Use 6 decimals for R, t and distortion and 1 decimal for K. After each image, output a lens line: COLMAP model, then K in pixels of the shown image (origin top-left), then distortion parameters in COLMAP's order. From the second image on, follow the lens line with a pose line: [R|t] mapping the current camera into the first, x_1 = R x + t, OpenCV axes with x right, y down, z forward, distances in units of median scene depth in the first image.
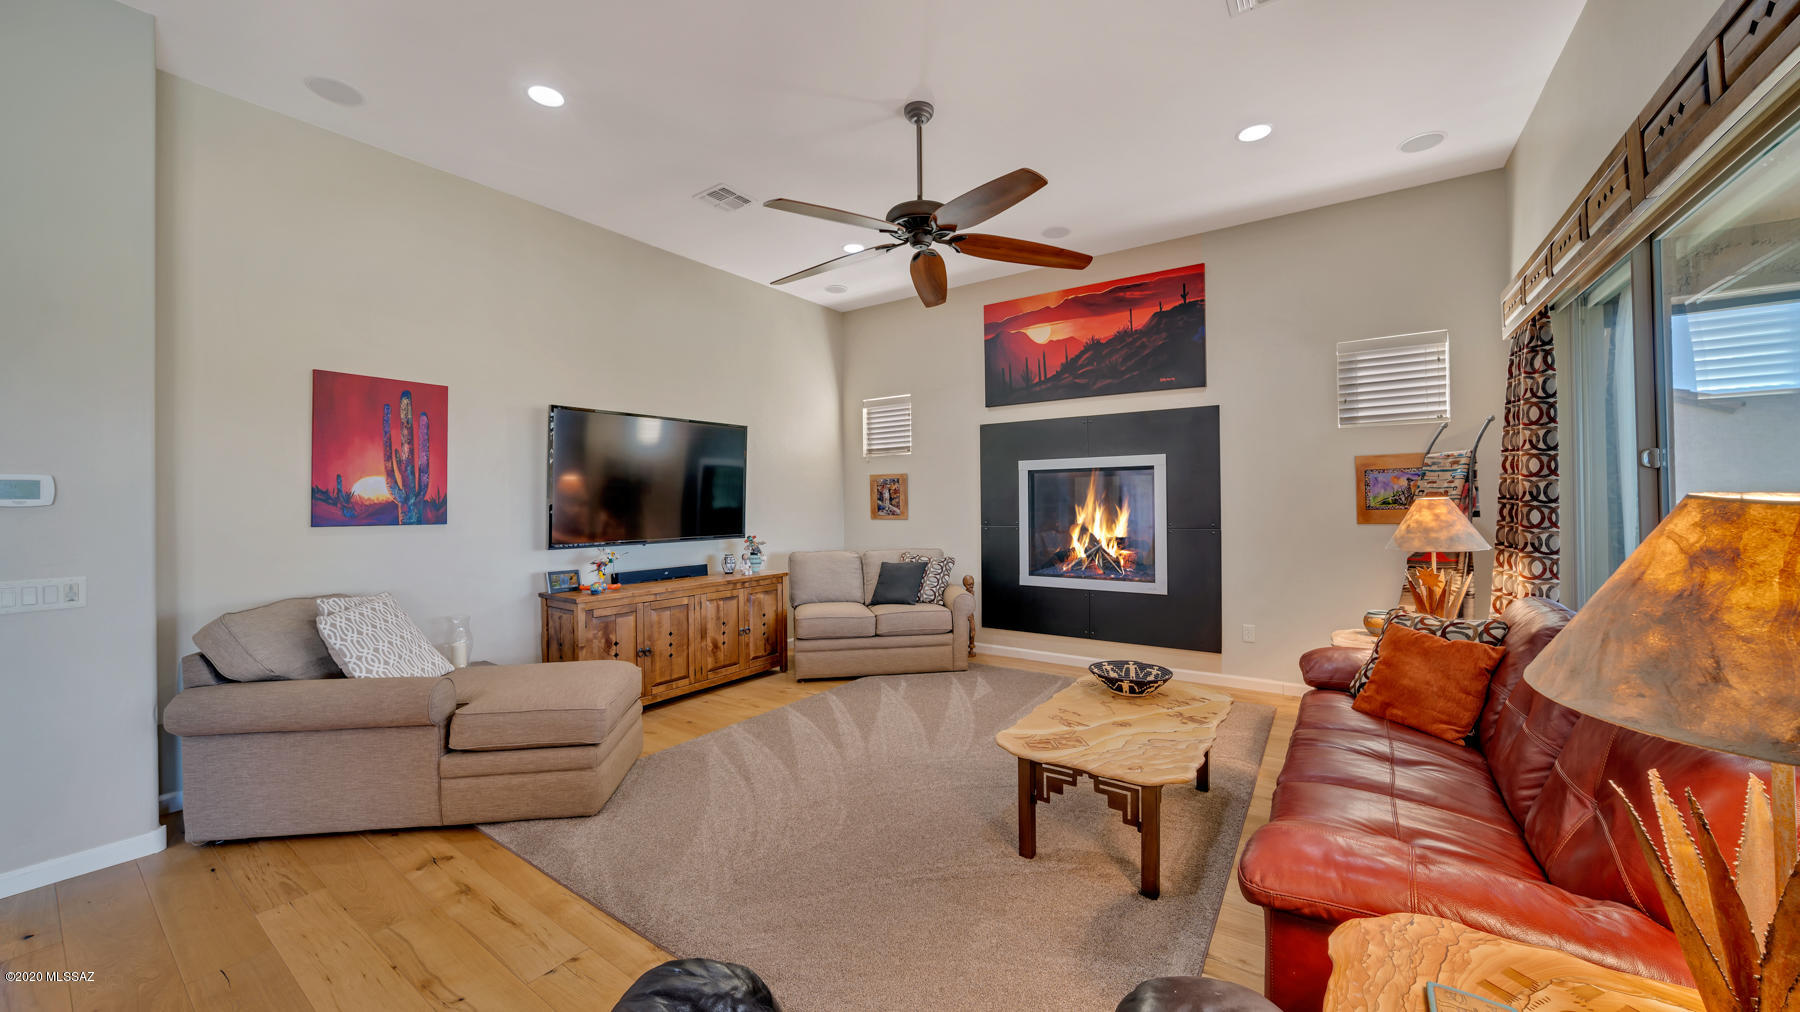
lens RADIAL K [[665.2, 0, 890.8], [0, 665.2, 503.9], [0, 0, 1]] dist [-0.021076, -0.000024]
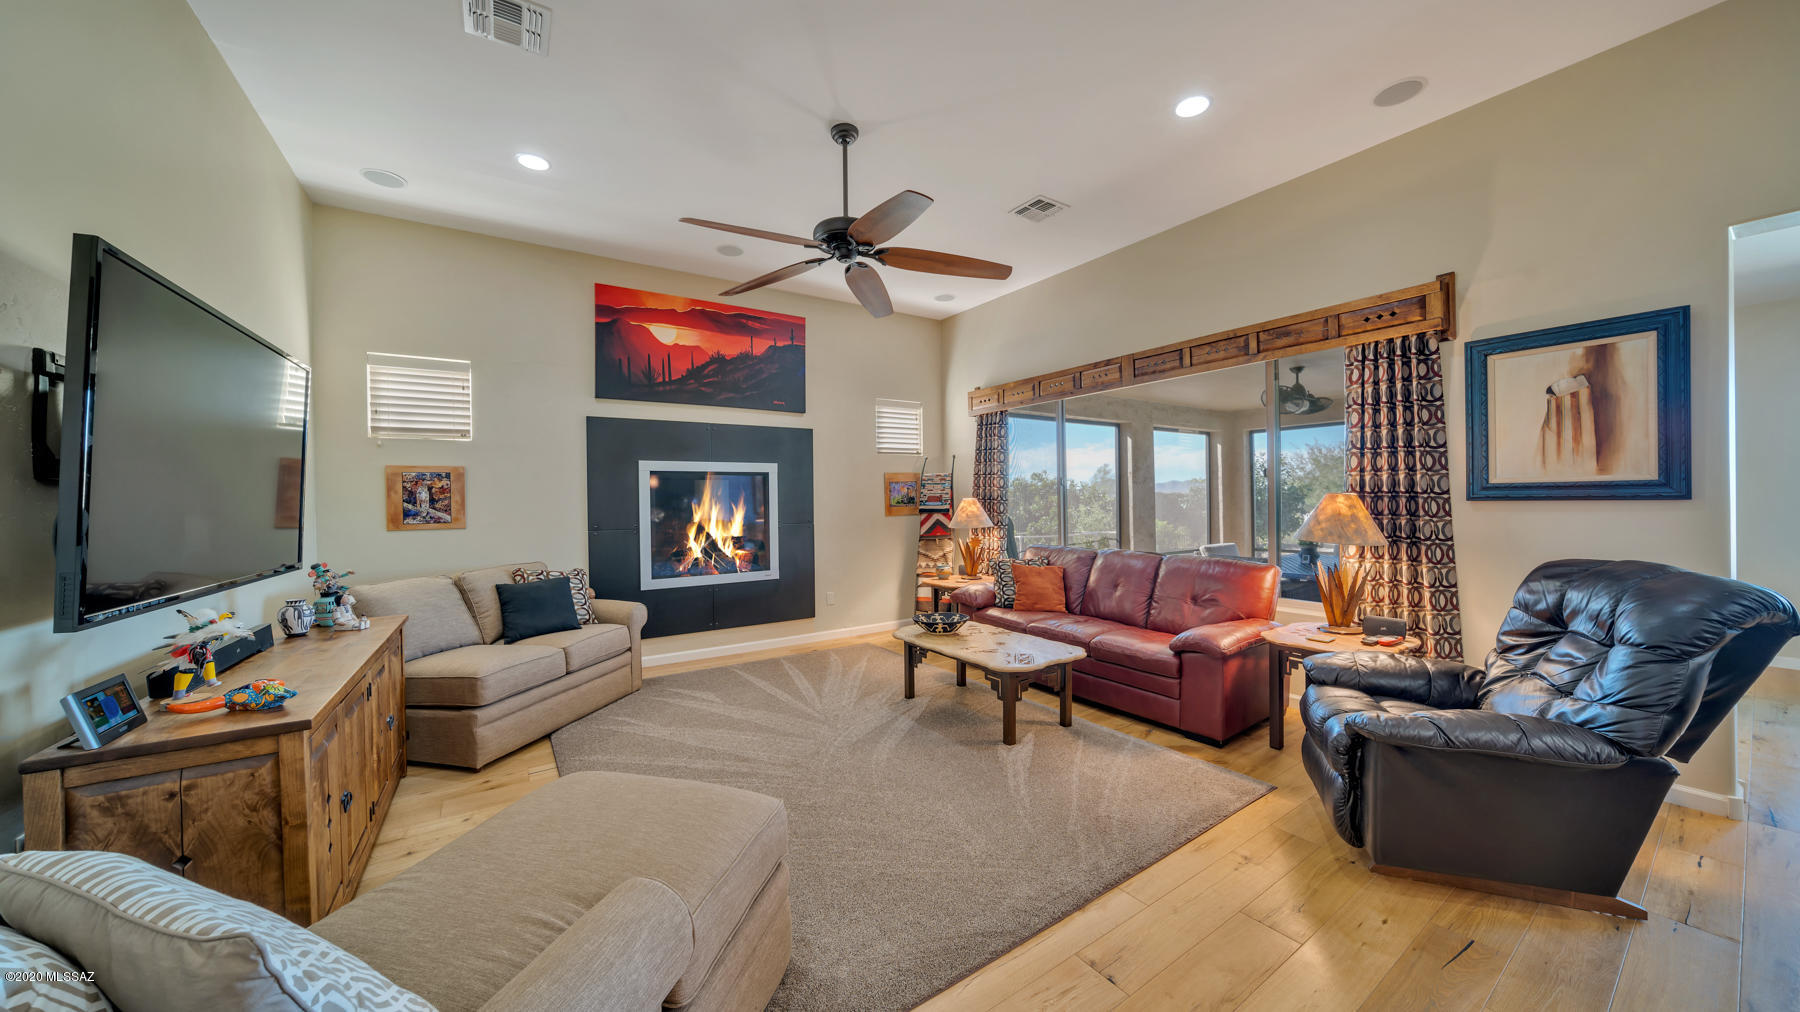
lens RADIAL K [[630.5, 0, 899.6], [0, 630.5, 505.7], [0, 0, 1]] dist [-0.000265, 0.000011]
pose [[0.347360, -0.002514, 0.937728, -0.558503], [0.014133, 0.999897, -0.002555, 0.007903], [-0.937625, 0.014140, 0.347360, 0.361952]]
